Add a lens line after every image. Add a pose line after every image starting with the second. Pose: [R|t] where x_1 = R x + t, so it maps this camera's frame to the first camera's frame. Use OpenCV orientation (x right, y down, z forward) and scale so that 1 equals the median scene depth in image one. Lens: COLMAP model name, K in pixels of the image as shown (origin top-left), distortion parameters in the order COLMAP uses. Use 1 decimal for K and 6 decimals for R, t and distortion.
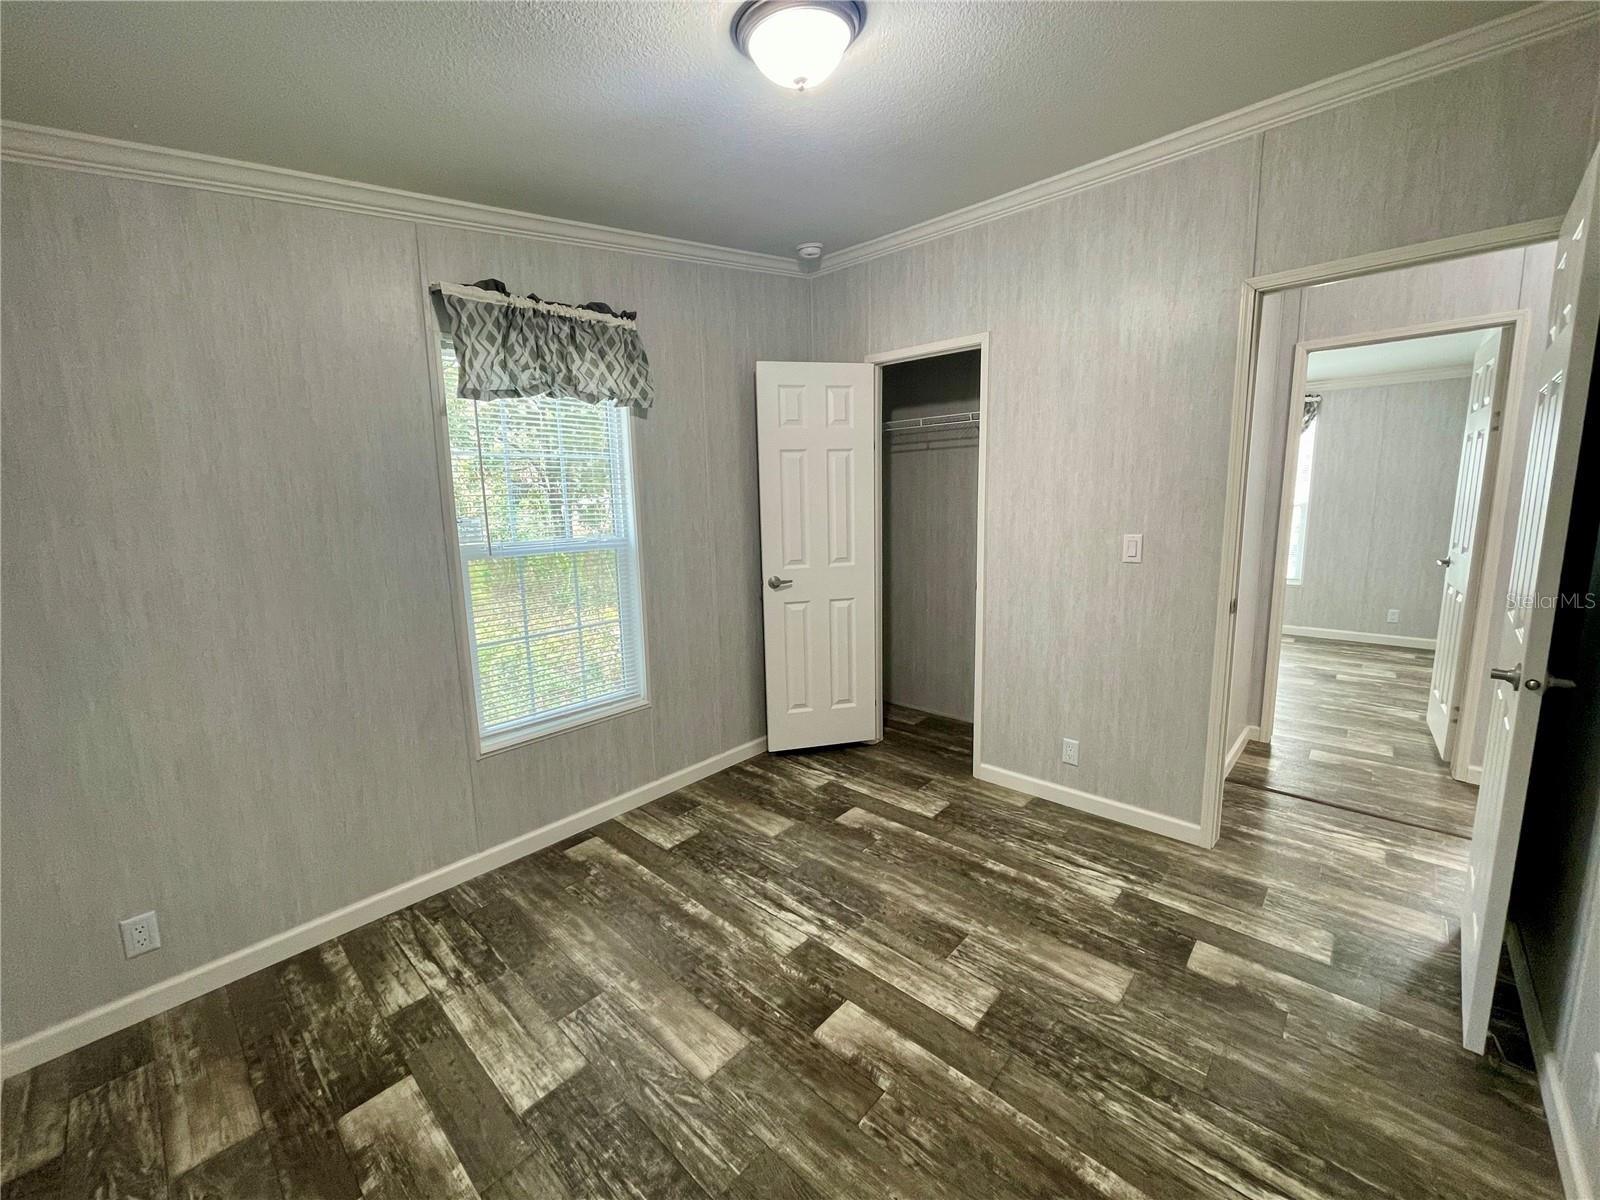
lens RADIAL K [[668.0, 0, 757.1], [0, 668.0, 597.5], [0, 0, 1]] dist [0.002650, 0.000773]
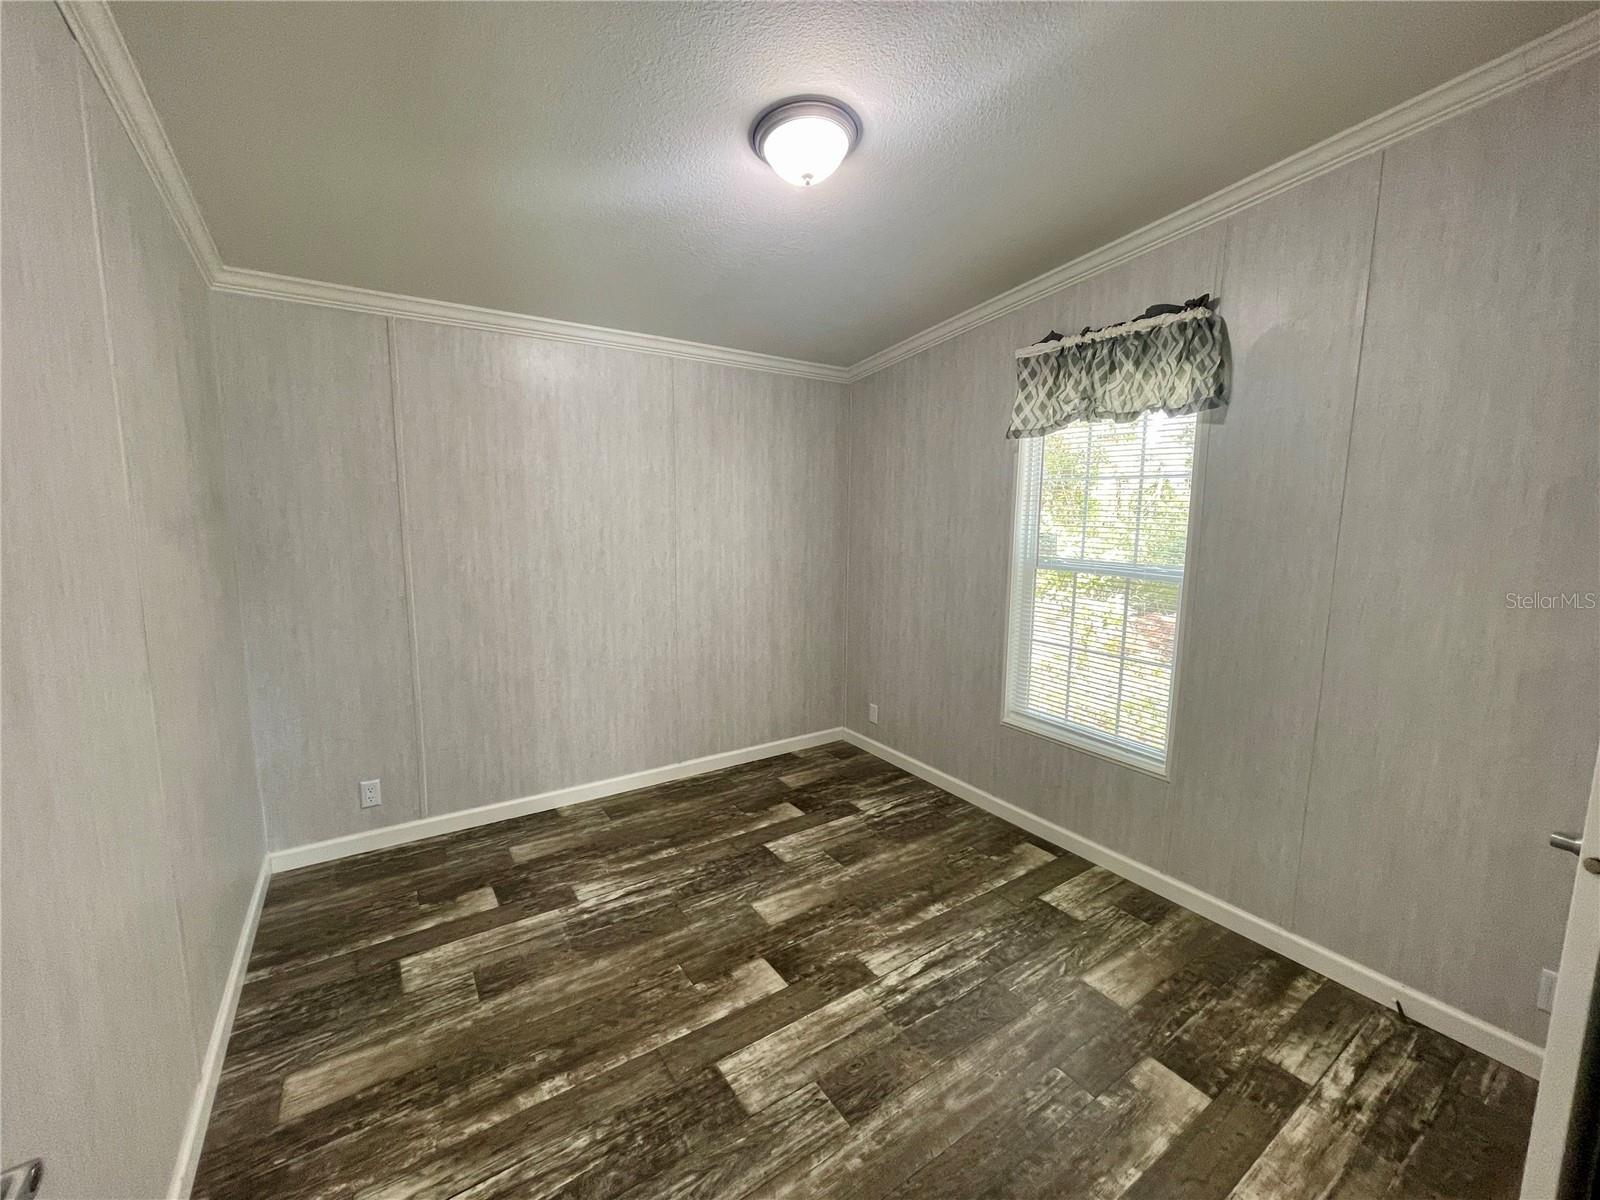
lens RADIAL K [[643.8, 0, 800.1], [0, 643.8, 560.1], [0, 0, 1]] dist [0.001516, 0.000498]
pose [[-0.213781, 0.096635, -0.972090, 0.810168], [-0.158910, 0.978401, 0.132210, -0.153691], [0.963870, 0.182739, -0.193807, 0.830132]]
